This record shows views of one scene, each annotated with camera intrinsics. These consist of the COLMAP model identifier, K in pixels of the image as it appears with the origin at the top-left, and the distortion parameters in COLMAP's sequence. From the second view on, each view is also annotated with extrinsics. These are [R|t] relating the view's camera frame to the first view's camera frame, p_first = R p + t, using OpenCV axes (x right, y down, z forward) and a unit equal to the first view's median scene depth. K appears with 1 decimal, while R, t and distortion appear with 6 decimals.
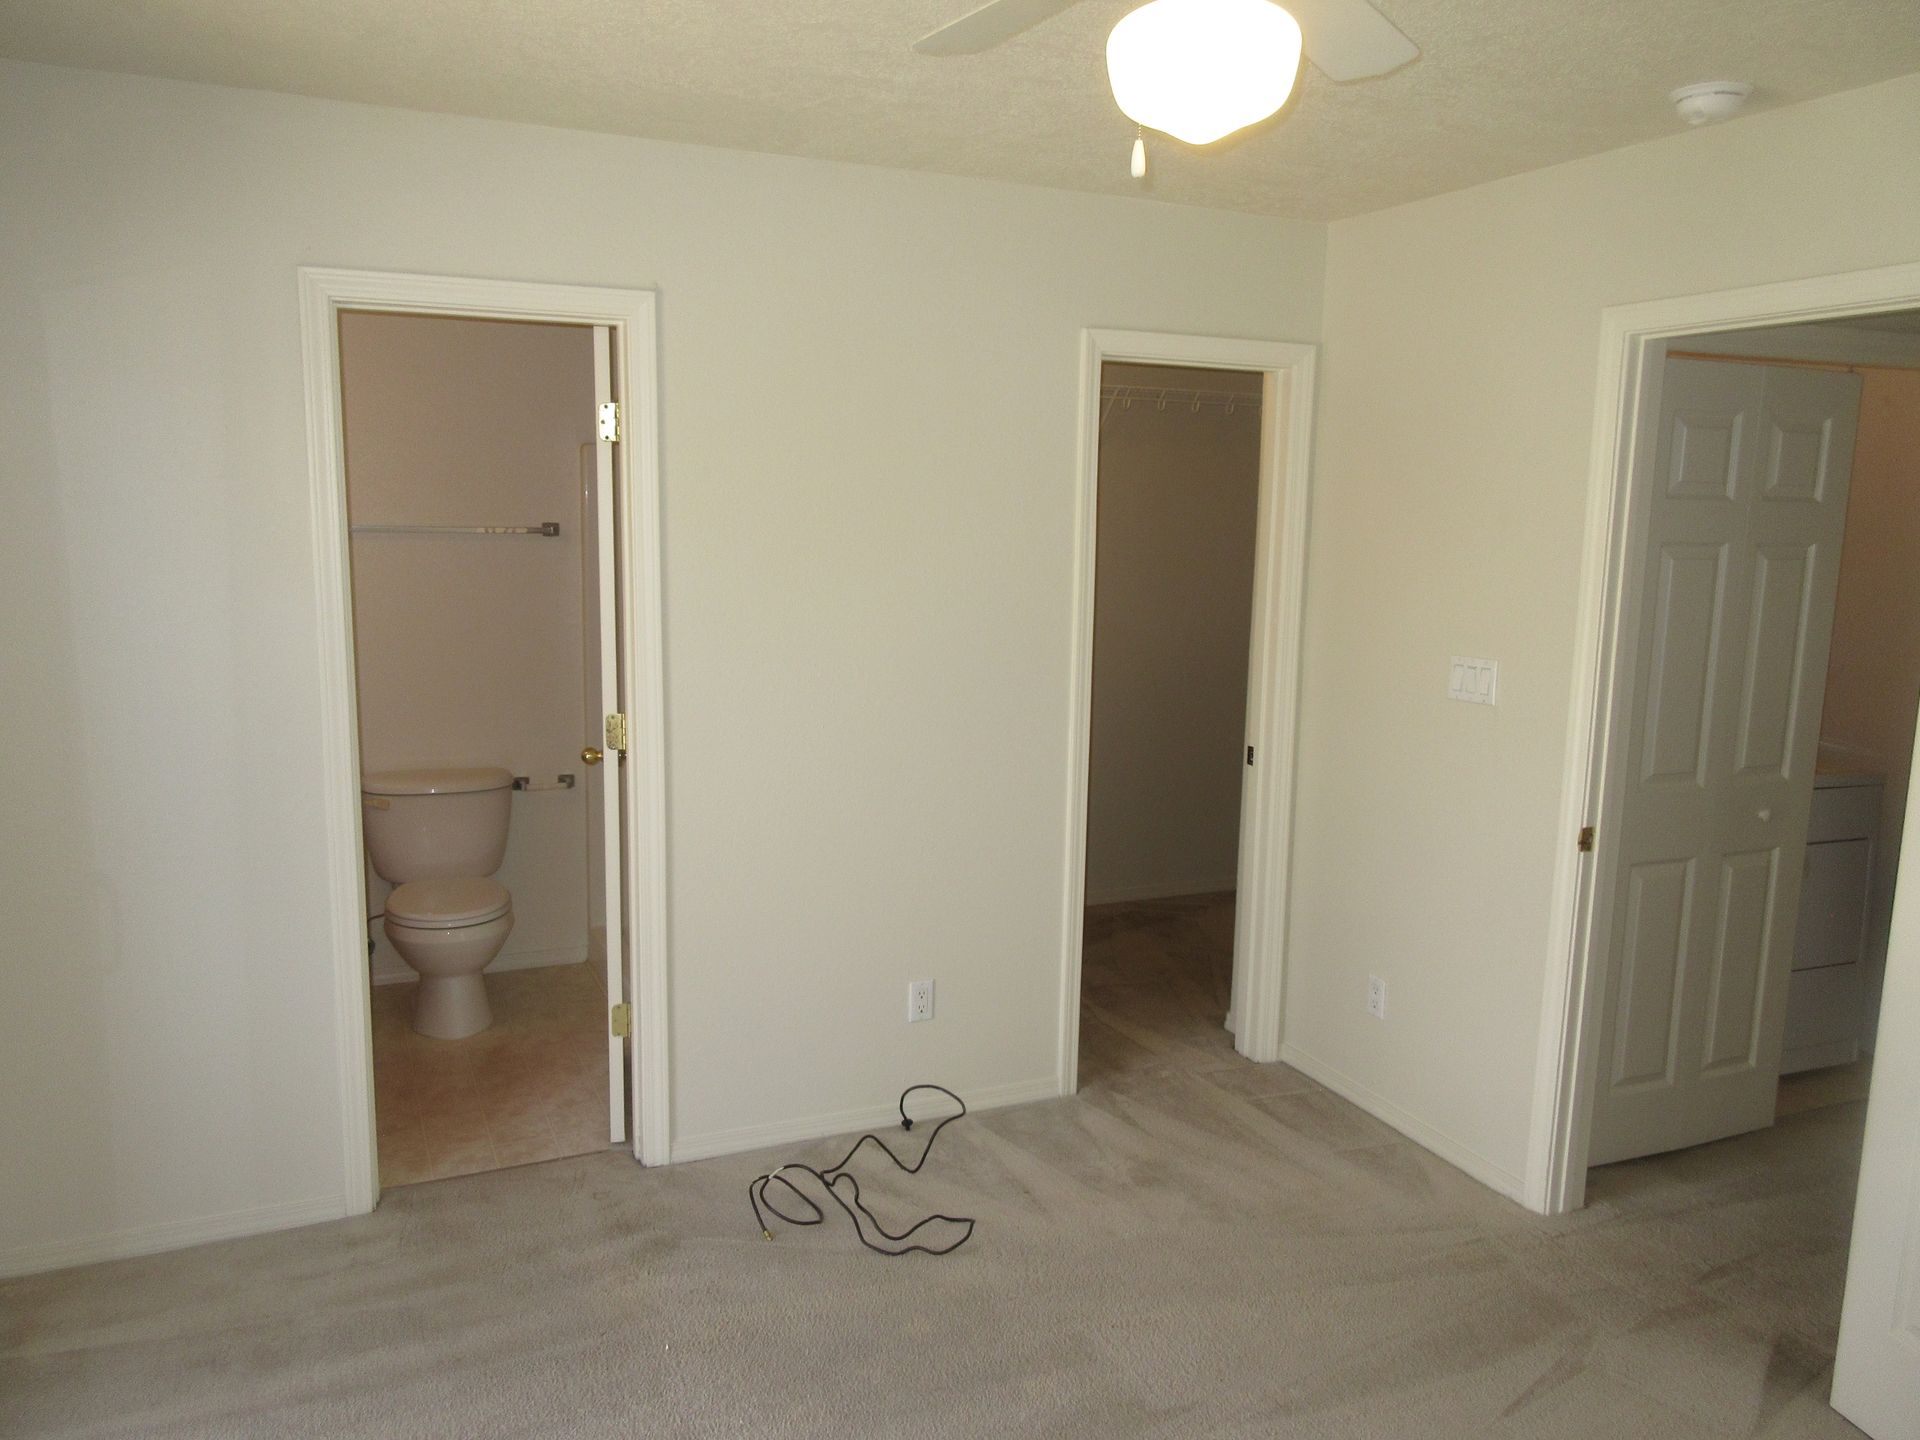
lens RADIAL K [[1435.4, 0, 971.0], [0, 1435.4, 726.6], [0, 0, 1]] dist [0.001526, -0.000650]
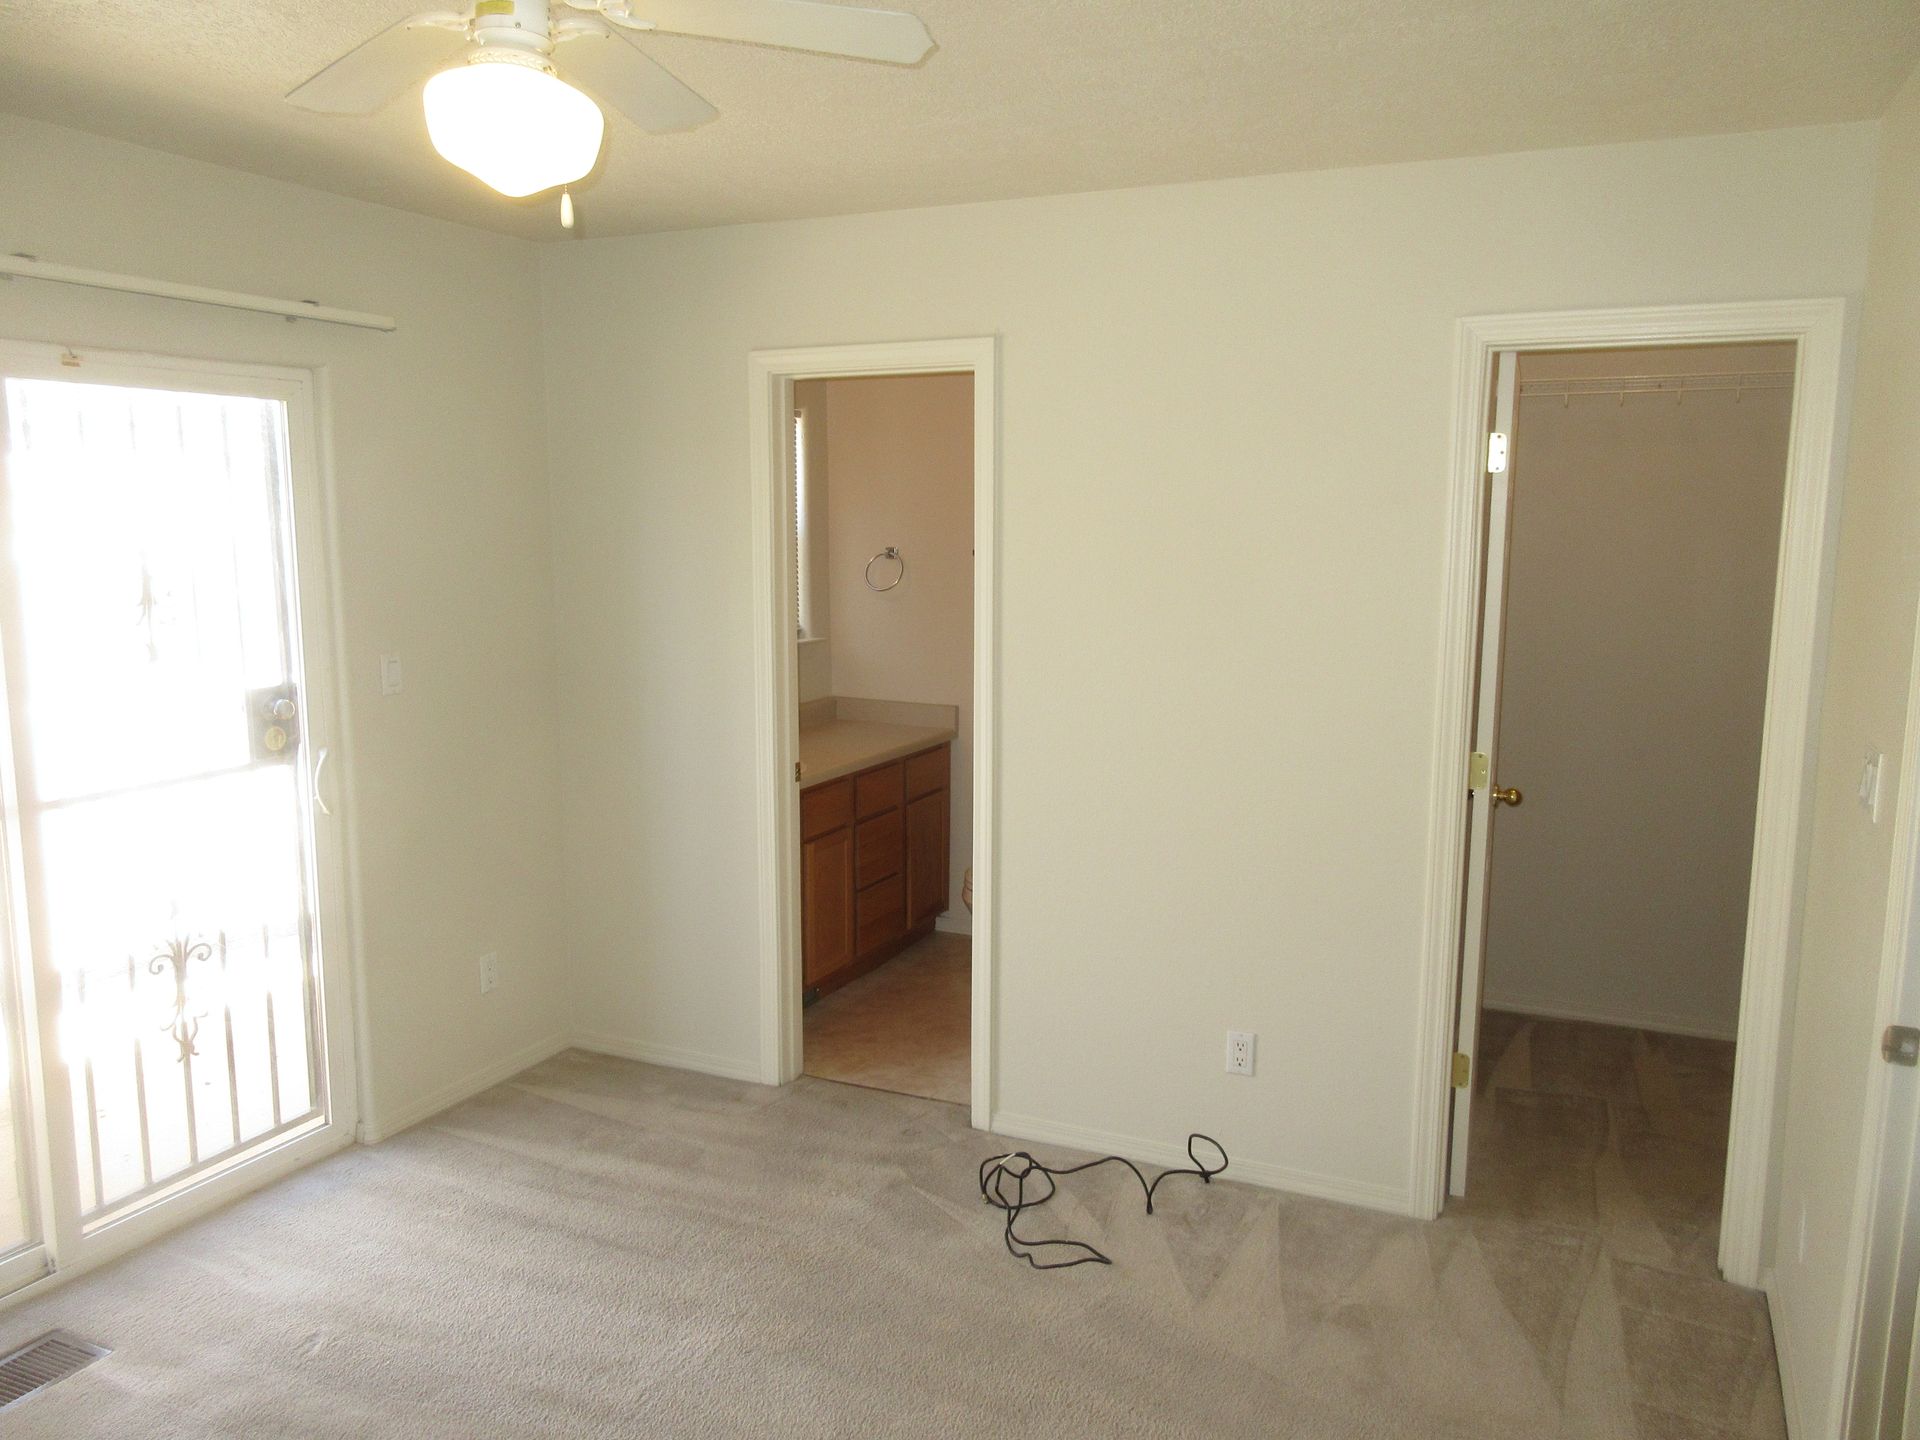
lens RADIAL K [[1435.4, 0, 971.0], [0, 1435.4, 726.6], [0, 0, 1]] dist [0.001526, -0.000650]
pose [[0.651787, 0.093699, -0.752592, 0.580472], [-0.111331, 0.993409, 0.027262, -0.029623], [0.750186, 0.066018, 0.657923, 0.253907]]
